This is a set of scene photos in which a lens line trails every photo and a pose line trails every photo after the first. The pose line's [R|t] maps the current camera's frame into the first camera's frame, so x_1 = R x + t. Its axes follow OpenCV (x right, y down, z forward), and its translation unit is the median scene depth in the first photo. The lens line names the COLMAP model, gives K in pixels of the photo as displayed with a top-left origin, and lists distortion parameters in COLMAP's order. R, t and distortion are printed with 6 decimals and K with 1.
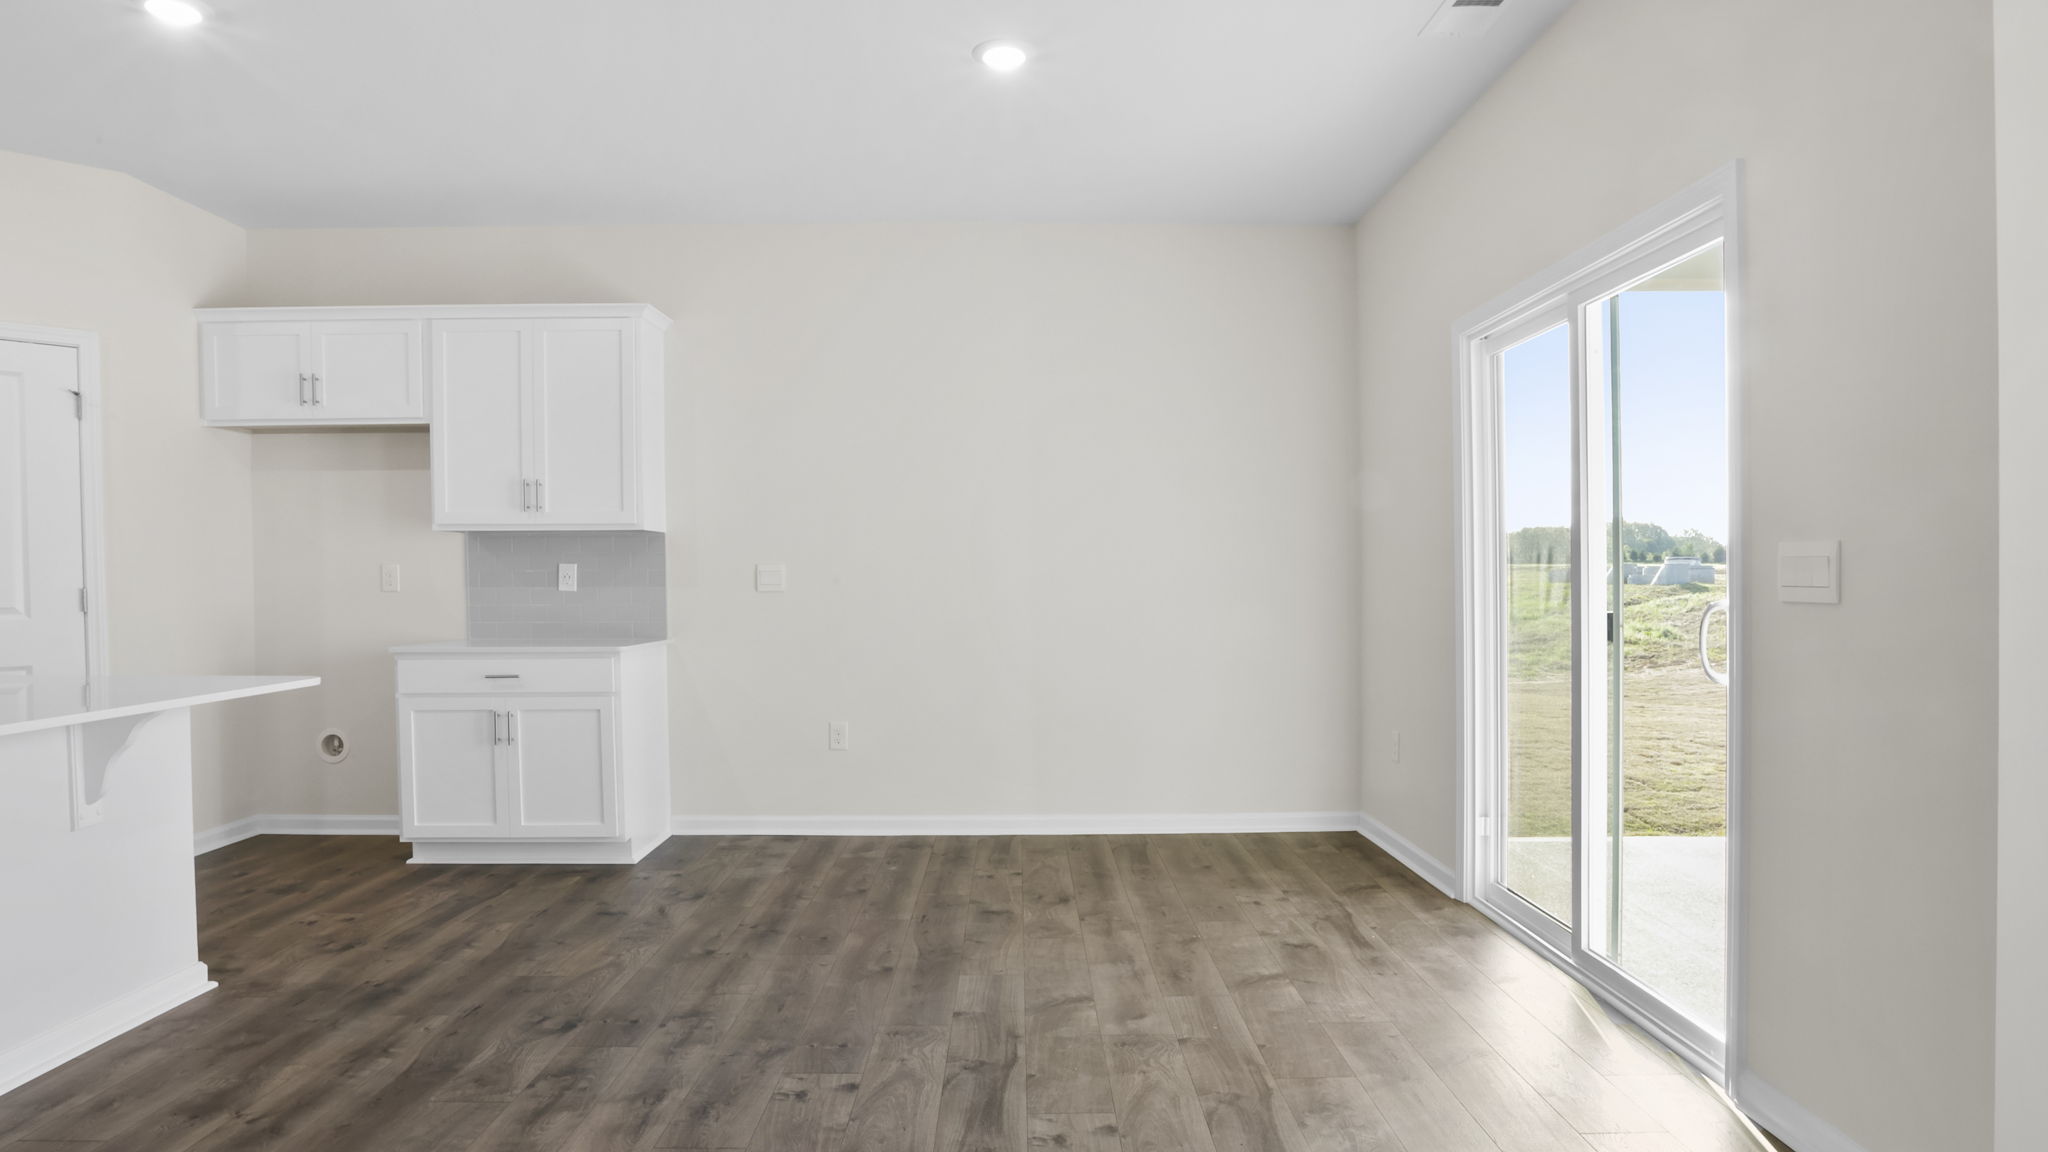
lens RADIAL K [[1158.6, 0, 1018.0], [0, 1158.6, 621.2], [0, 0, 1]] dist [-0.004794, 0.001367]
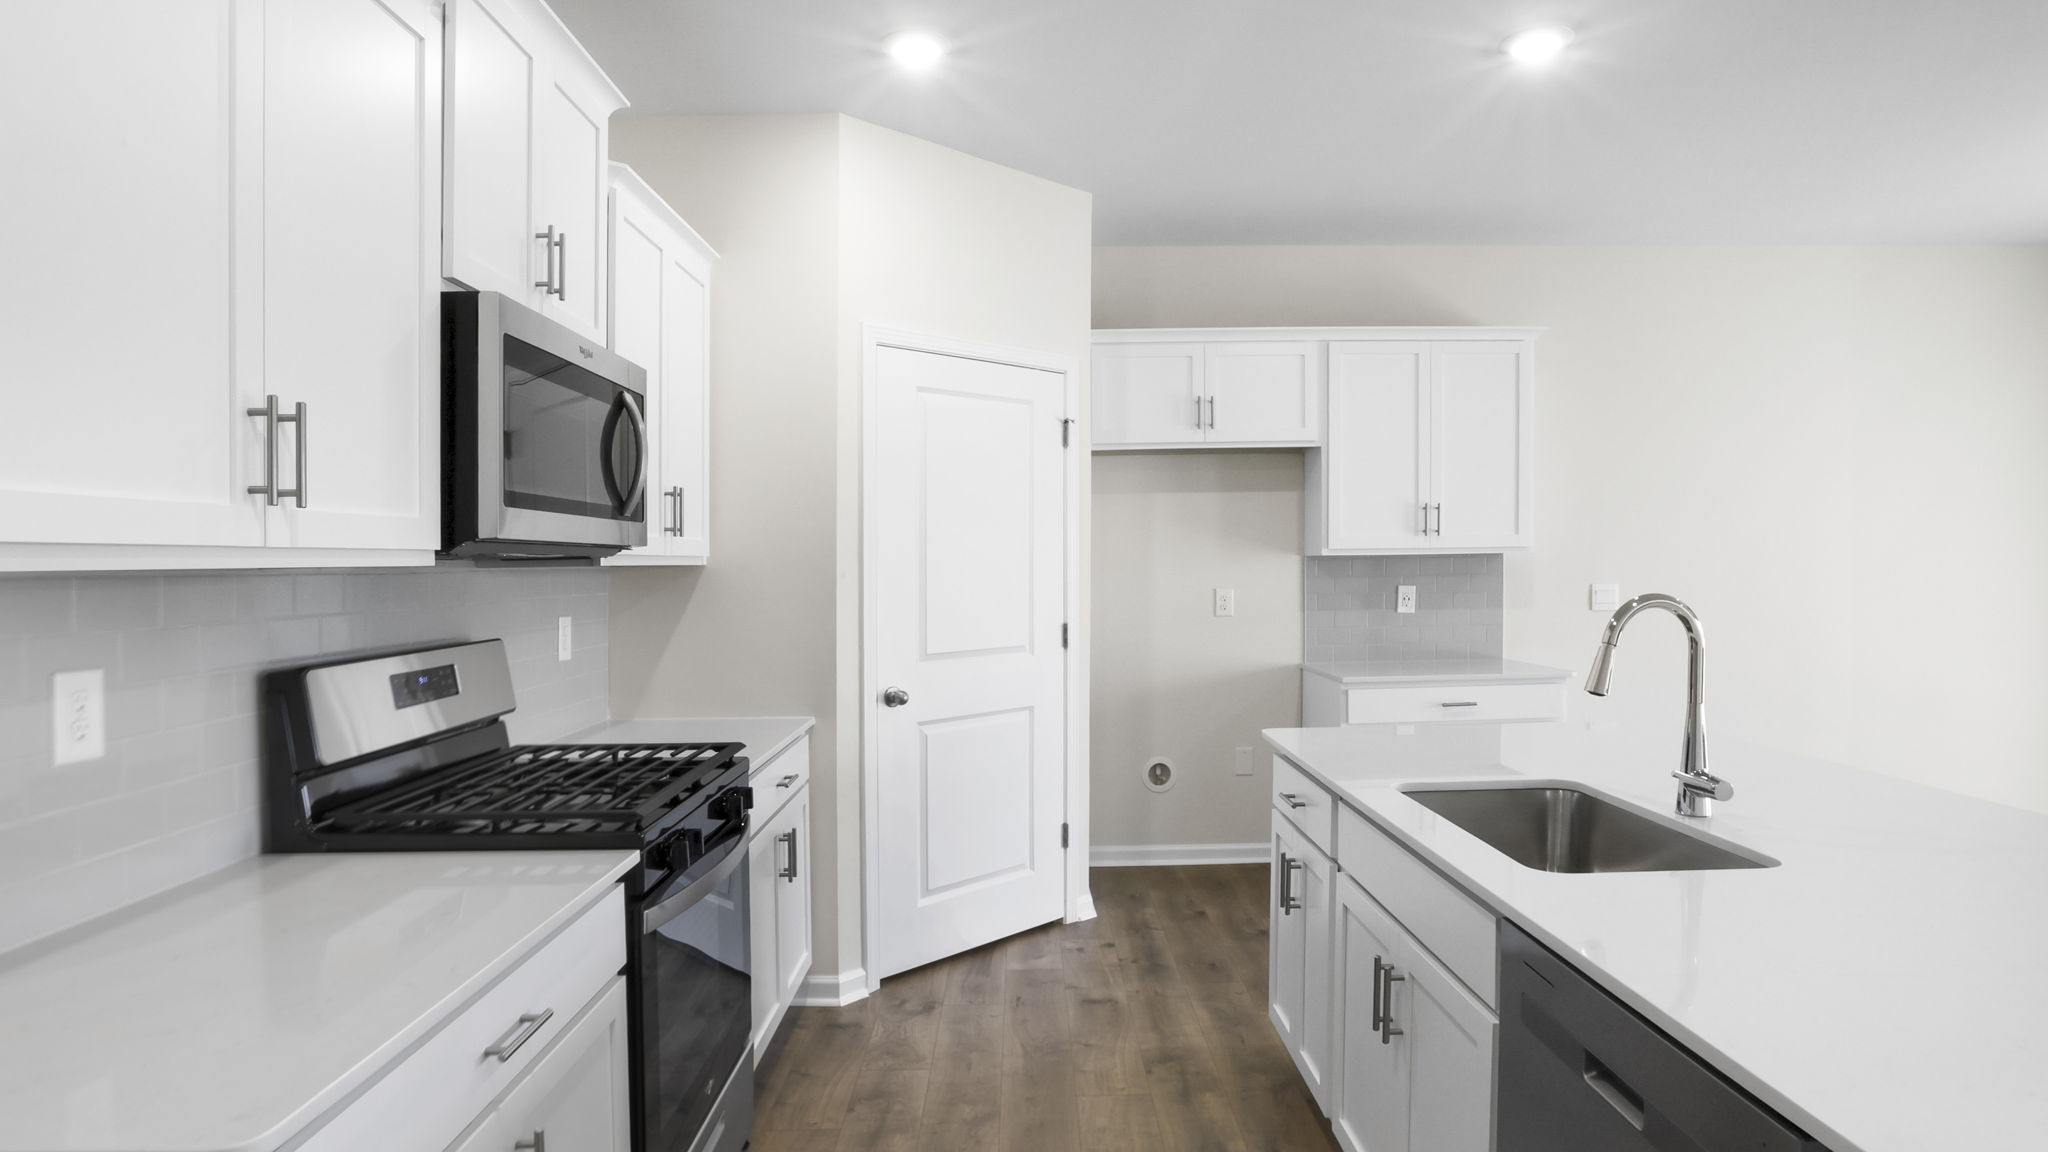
lens RADIAL K [[1138.4, 0, 1020.0], [0, 1138.4, 589.9], [0, 0, 1]] dist [-0.018821, -0.000178]
pose [[0.999967, -0.007226, 0.003838, -0.758120], [0.007274, 0.999892, -0.012799, -0.037945], [-0.003746, 0.012827, 0.999911, 0.036226]]
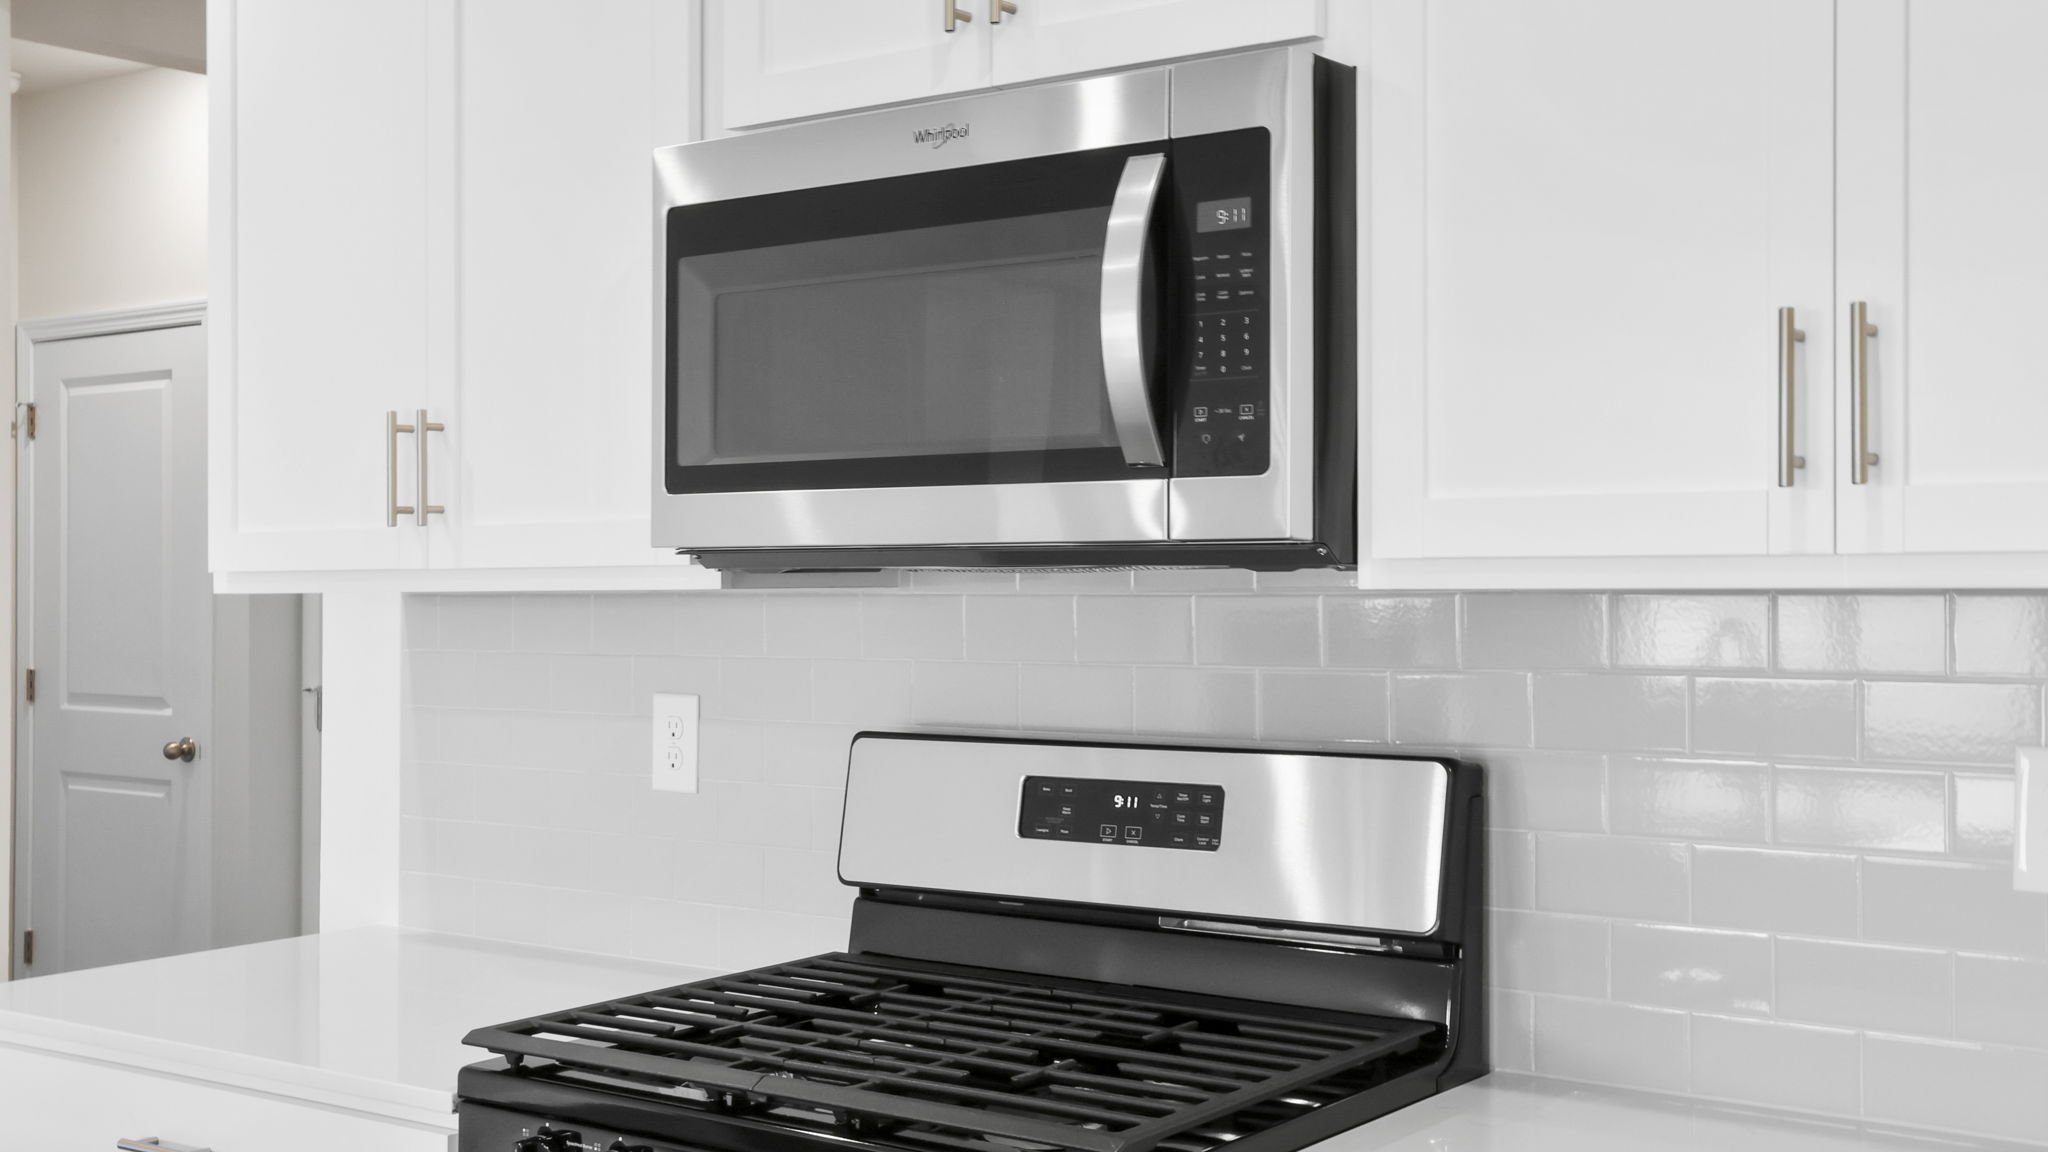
lens RADIAL K [[2286.6, 0, 1021.2], [0, 2286.6, 534.0], [0, 0, 1]] dist [0.005838, 0.004622]
pose [[-0.584630, -0.001518, -0.811299, -0.593235], [-0.019447, 0.999737, 0.012143, -0.071488], [0.811067, 0.022877, -0.584506, 0.770434]]
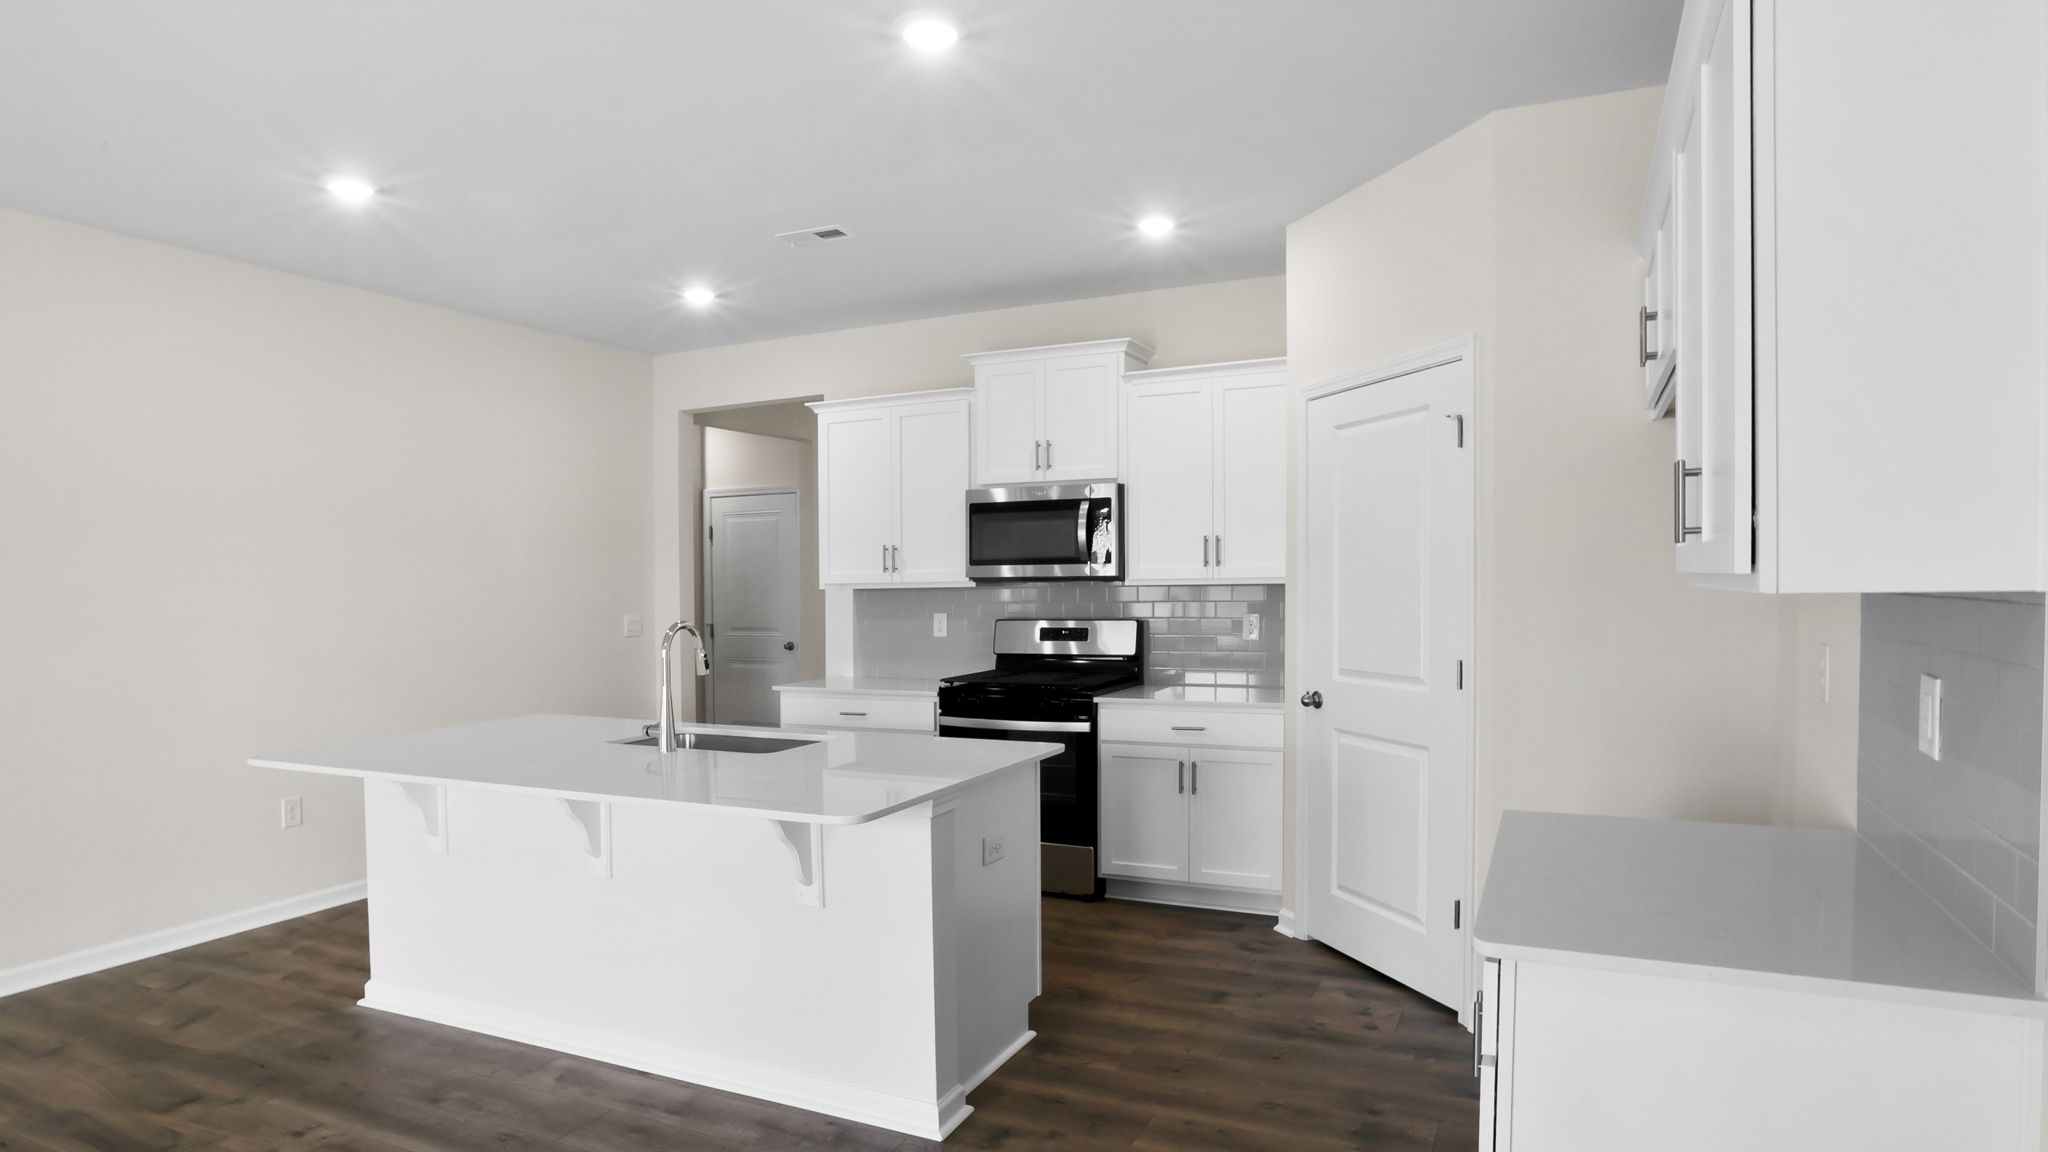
lens RADIAL K [[1138.4, 0, 1020.0], [0, 1138.4, 589.9], [0, 0, 1]] dist [-0.018821, -0.000178]
pose [[-0.429933, 0.021954, -0.902594, 0.028820], [-0.017217, 0.999323, 0.032507, -0.085830], [0.902696, 0.029516, -0.429264, 0.944159]]
